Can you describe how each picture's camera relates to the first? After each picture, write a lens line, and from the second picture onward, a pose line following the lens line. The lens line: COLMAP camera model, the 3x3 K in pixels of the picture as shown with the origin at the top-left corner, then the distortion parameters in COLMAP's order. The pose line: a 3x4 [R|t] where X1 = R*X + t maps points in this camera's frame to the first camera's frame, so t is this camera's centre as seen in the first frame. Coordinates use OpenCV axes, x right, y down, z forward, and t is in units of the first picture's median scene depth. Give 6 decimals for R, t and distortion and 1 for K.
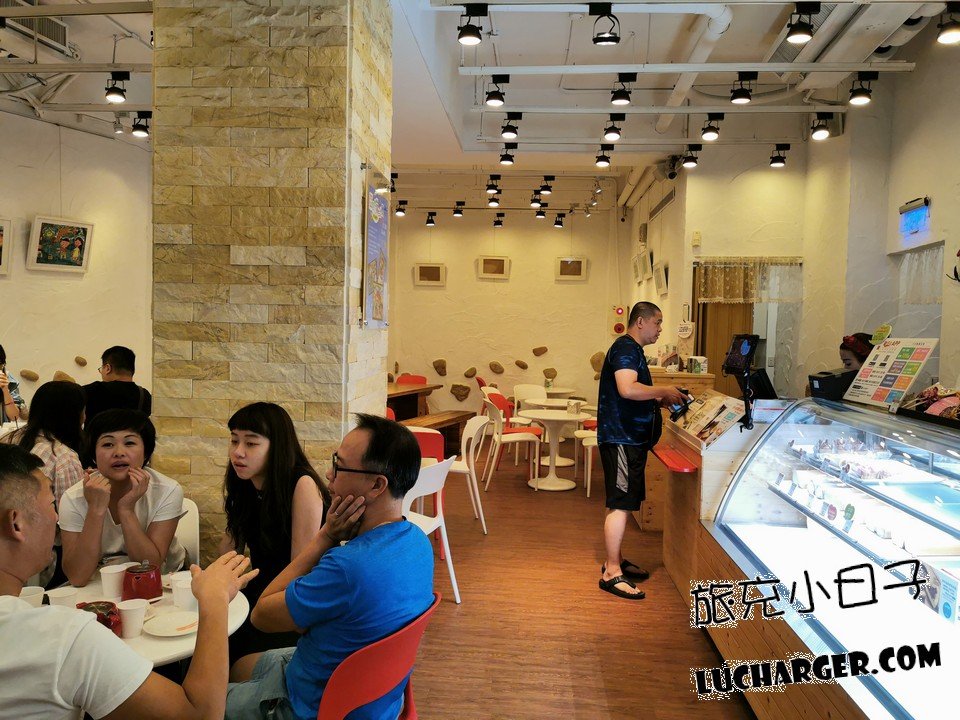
lens RADIAL K [[739.6, 0, 476.0], [0, 739.6, 356.7], [0, 0, 1]] dist [0.053964, -0.085276]
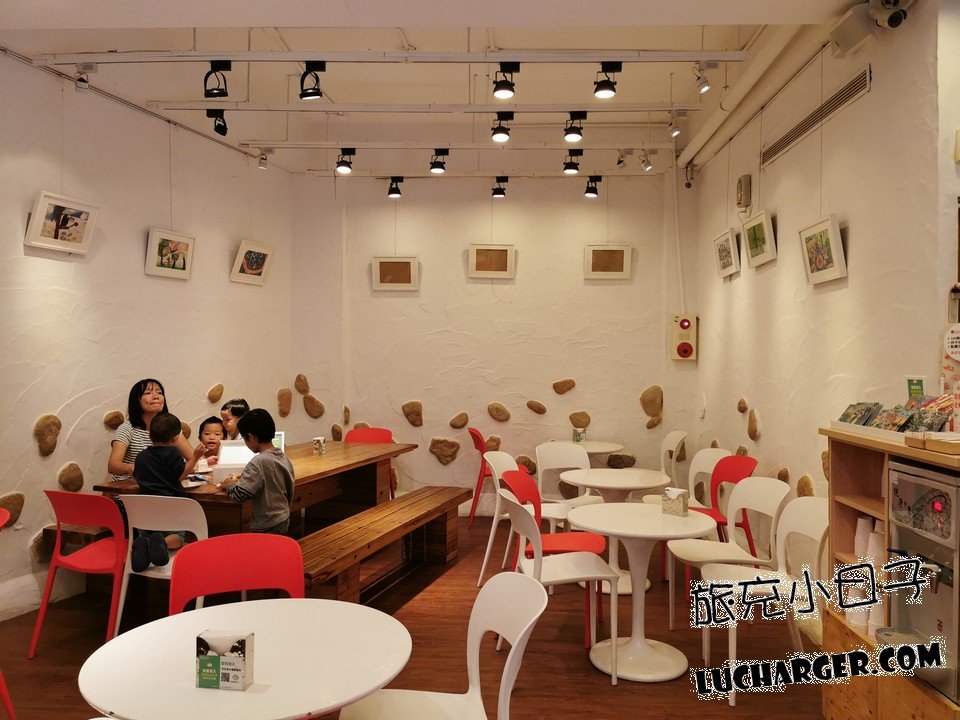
lens RADIAL K [[739.6, 0, 476.0], [0, 739.6, 356.7], [0, 0, 1]] dist [0.053964, -0.085276]
pose [[0.999248, -0.017030, 0.034824, -0.015531], [0.018365, 0.999094, -0.038383, -0.010788], [-0.034139, 0.038994, 0.998656, 0.359212]]
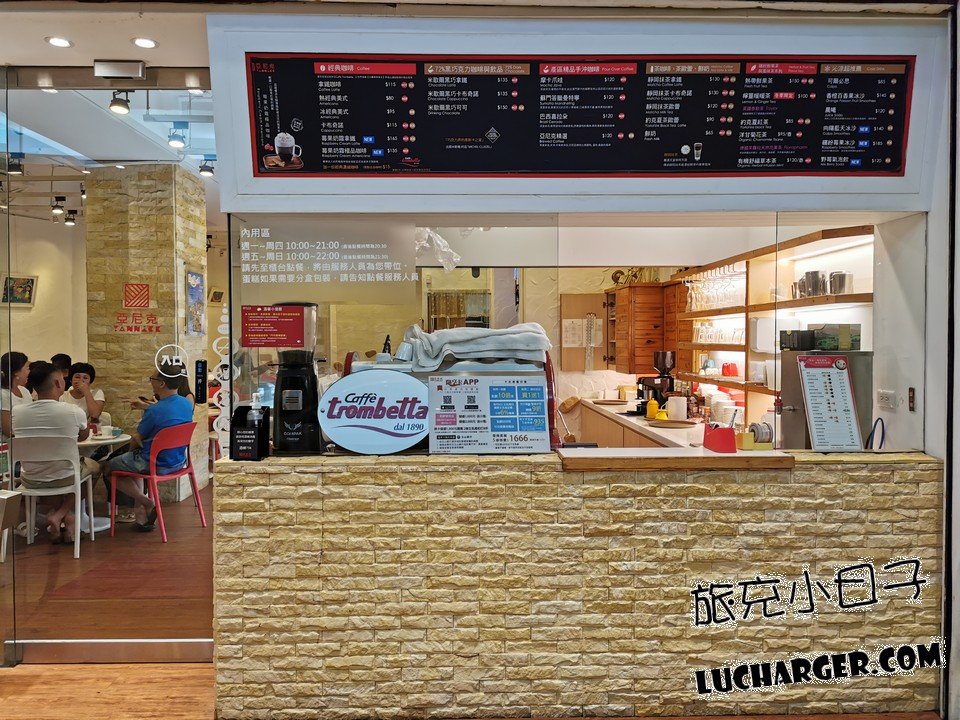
lens RADIAL K [[739.6, 0, 476.0], [0, 739.6, 356.7], [0, 0, 1]] dist [0.053964, -0.085276]
pose [[0.994573, -0.025189, 0.100950, 0.150233], [0.026923, 0.999512, -0.015847, 0.025909], [-0.100501, 0.018479, 0.994765, -0.404723]]
